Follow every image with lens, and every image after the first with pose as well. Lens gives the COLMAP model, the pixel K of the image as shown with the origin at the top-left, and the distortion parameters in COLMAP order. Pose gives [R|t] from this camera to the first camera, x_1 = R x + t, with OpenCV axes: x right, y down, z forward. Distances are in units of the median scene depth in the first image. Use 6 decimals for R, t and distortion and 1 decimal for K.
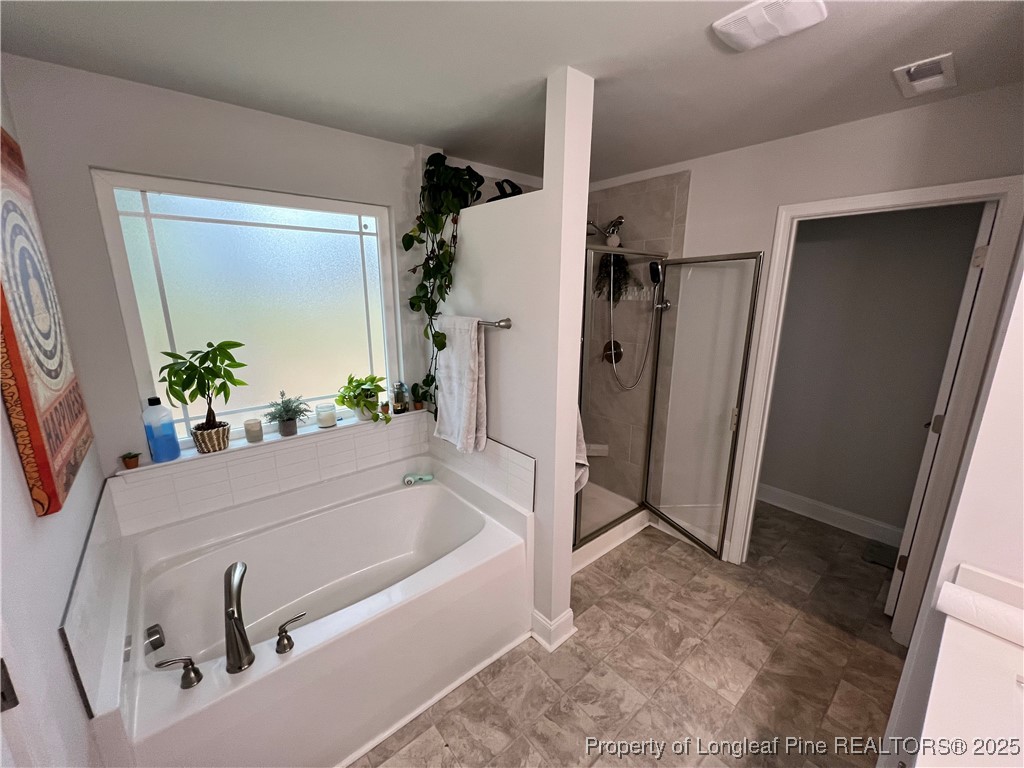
lens RADIAL K [[410.3, 0, 512.1], [0, 410.3, 385.5], [0, 0, 1]] dist [-0.001133, 0.000496]
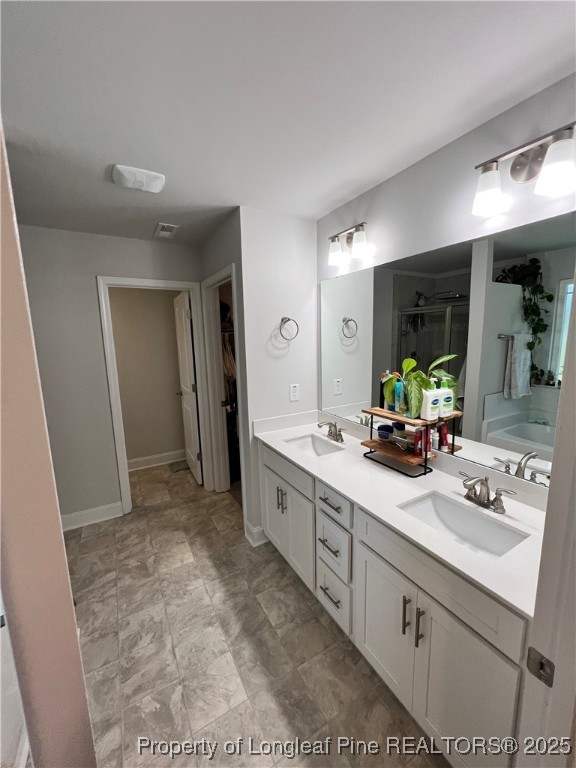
lens RADIAL K [[307.7, 0, 288.0], [0, 307.7, 384.0], [0, 0, 1]] dist [-0.001133, 0.000496]
pose [[0.175523, -0.159229, 0.971513, -0.464393], [0.250138, 0.961661, 0.112422, 0.012773], [-0.952167, 0.223280, 0.208623, 0.161829]]
